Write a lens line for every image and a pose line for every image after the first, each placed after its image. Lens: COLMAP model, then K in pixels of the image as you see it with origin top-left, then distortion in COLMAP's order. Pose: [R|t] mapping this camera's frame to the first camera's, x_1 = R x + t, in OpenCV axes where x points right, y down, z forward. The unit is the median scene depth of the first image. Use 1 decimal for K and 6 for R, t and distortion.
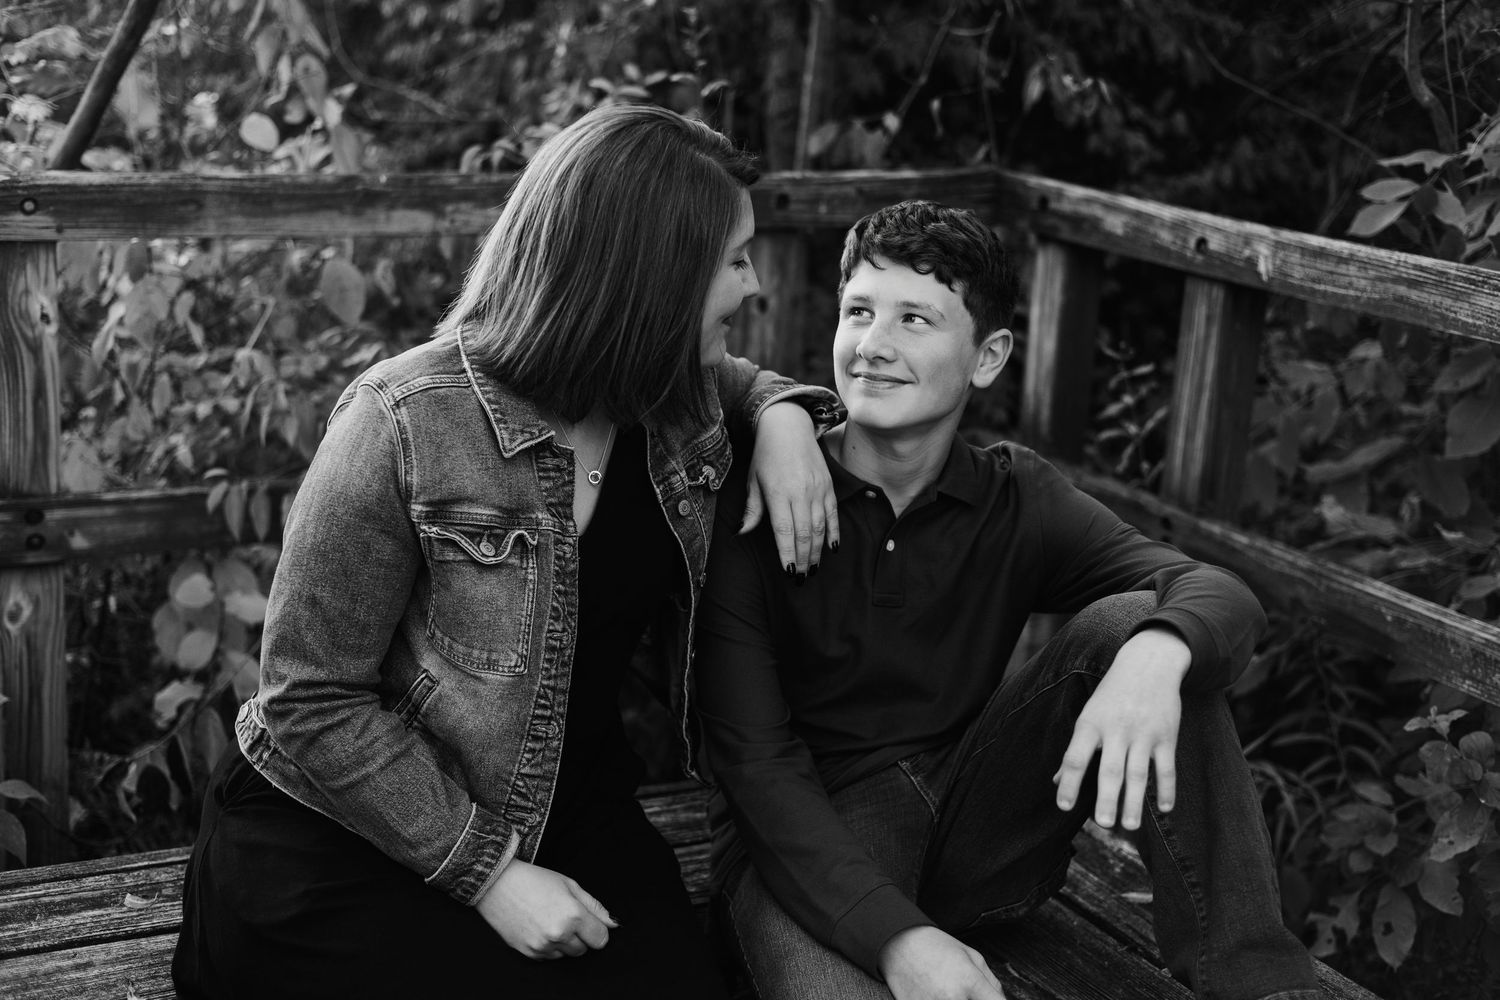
lens RADIAL K [[2139.7, 0, 750.0], [0, 2139.7, 500.0], [0, 0, 1]] dist [0.025493, 0.002158]
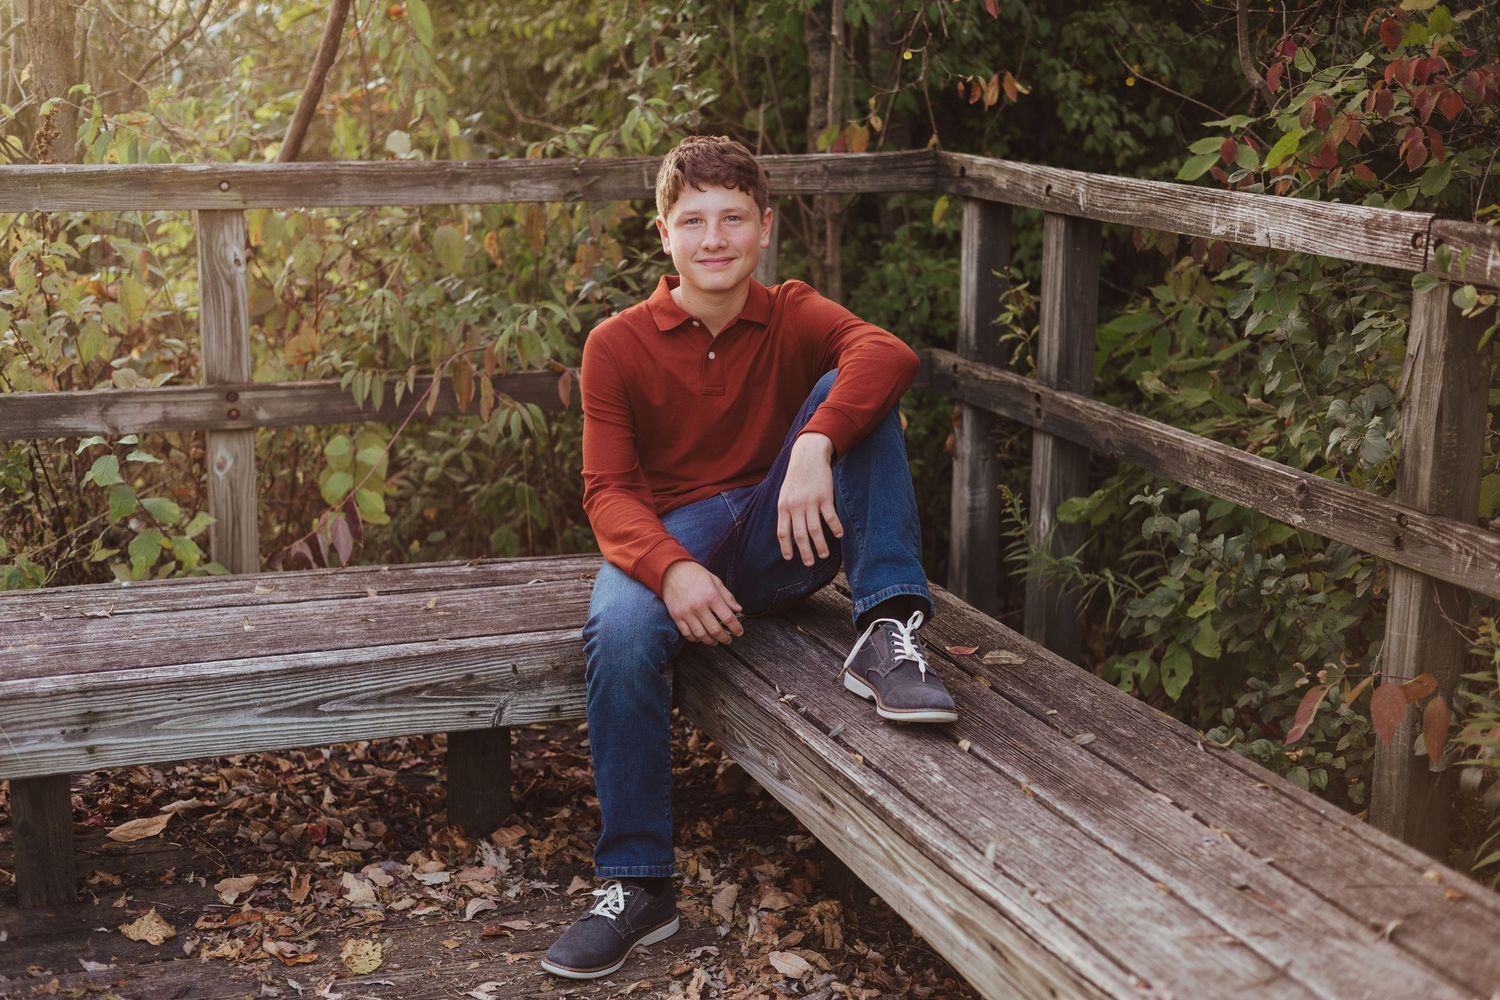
lens RADIAL K [[2128.1, 0, 750.0], [0, 2128.1, 500.0], [0, 0, 1]] dist [0.030186, -0.025154]
pose [[0.988185, -0.017335, -0.152282, 0.238034], [0.011628, 0.999199, -0.038288, 0.136479], [0.152824, 0.036065, 0.987595, -0.390369]]
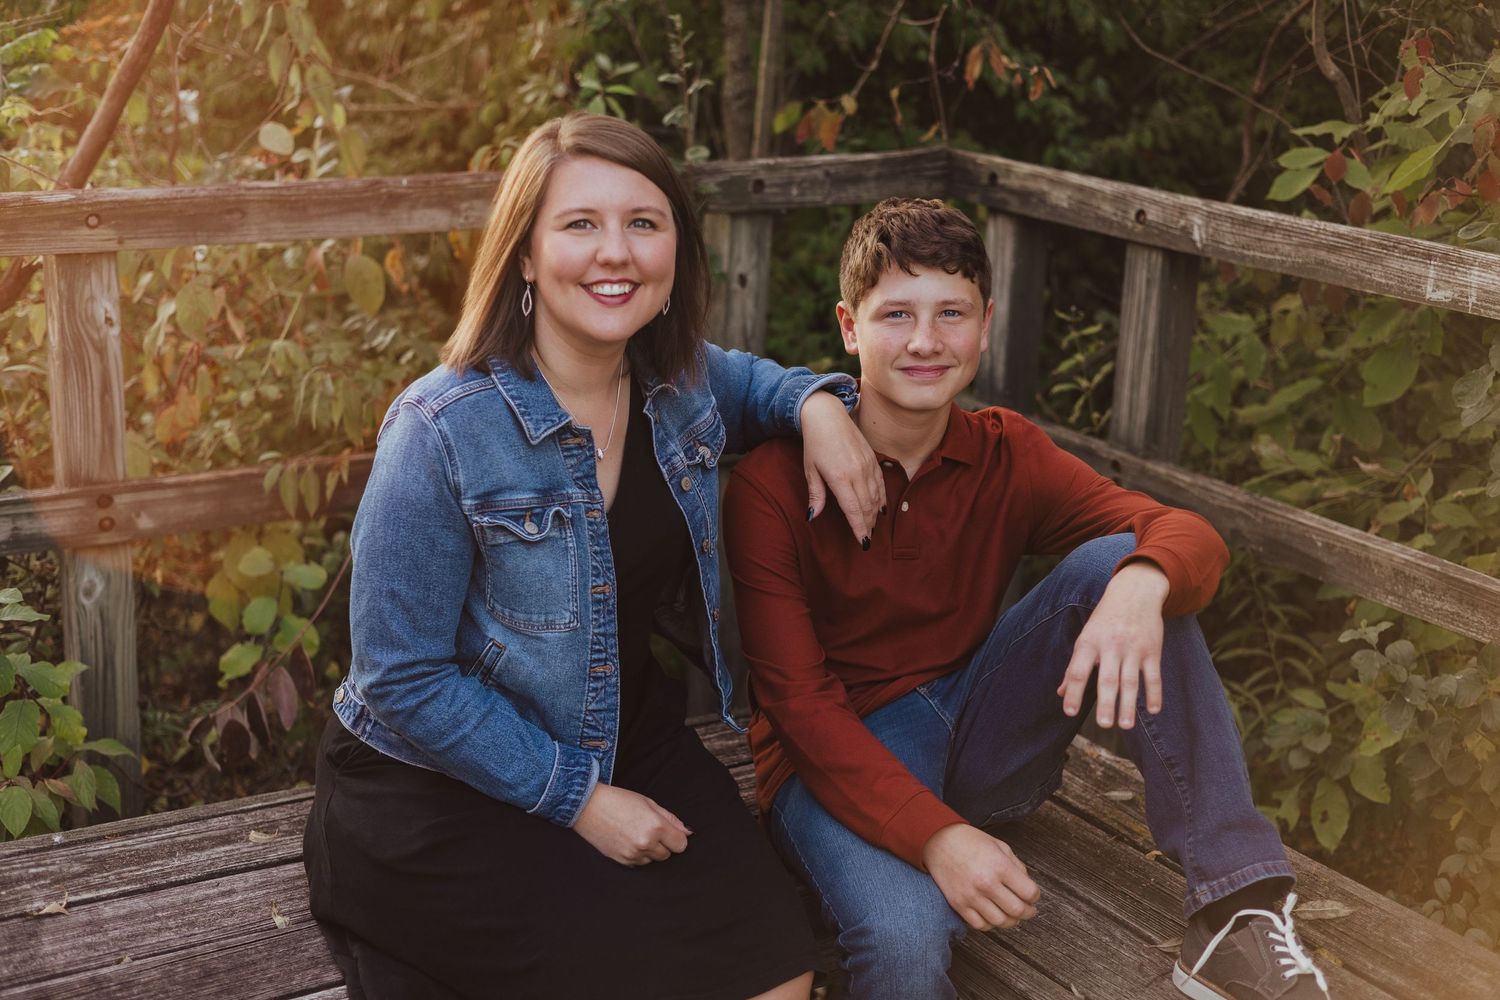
lens RADIAL K [[2128.1, 0, 750.0], [0, 2128.1, 500.0], [0, 0, 1]] dist [0.030186, -0.025154]
pose [[0.998217, -0.039223, 0.044983, -0.050514], [0.037921, 0.998847, 0.029451, -0.012354], [-0.046086, -0.027692, 0.998554, -0.107932]]
